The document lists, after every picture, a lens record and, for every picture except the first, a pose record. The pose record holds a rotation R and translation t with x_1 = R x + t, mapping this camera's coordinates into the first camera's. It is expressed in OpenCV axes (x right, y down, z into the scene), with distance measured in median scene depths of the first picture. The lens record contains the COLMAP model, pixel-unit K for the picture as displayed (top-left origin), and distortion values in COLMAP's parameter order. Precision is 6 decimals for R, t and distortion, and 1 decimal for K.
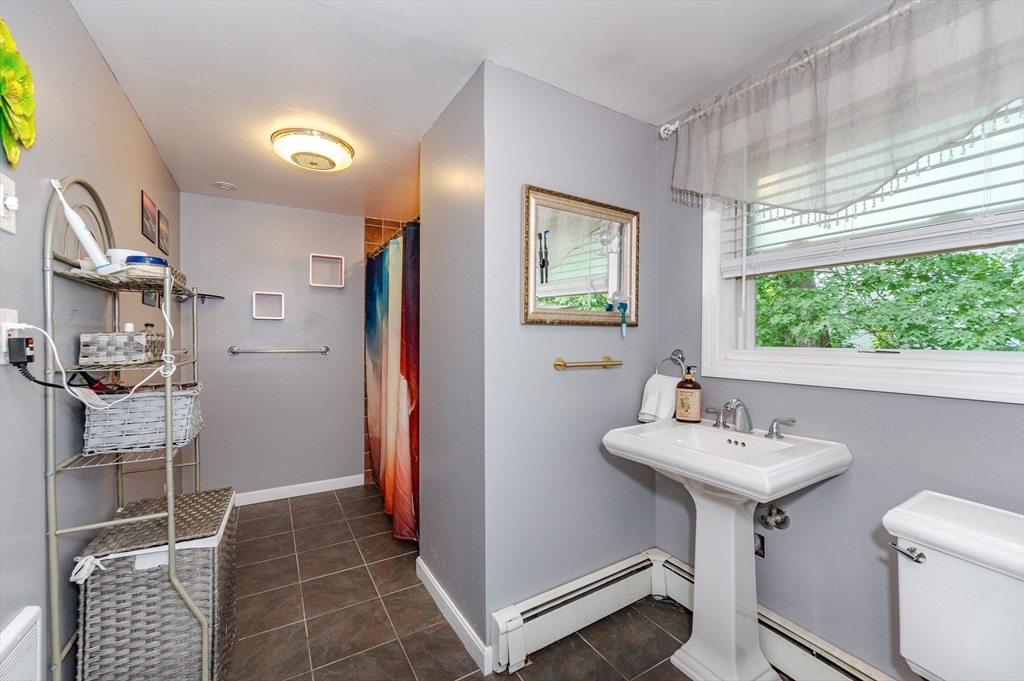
lens RADIAL K [[413.7, 0, 526.3], [0, 413.7, 345.6], [0, 0, 1]] dist [-0.011695, 0.008467]
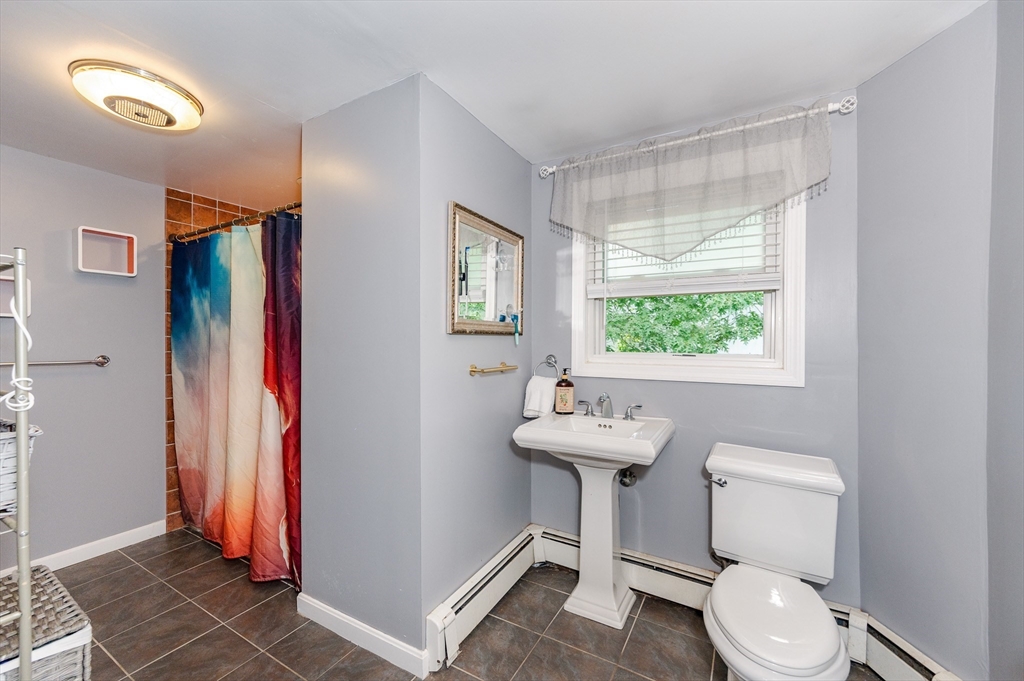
lens RADIAL K [[418.6, 0, 511.2], [0, 418.6, 347.8], [0, 0, 1]] dist [-0.000759, 0.000595]
pose [[0.867928, -0.007848, 0.496628, -0.362664], [0.005451, 0.999965, 0.006277, -0.020010], [-0.496660, -0.002741, 0.867941, -0.002267]]
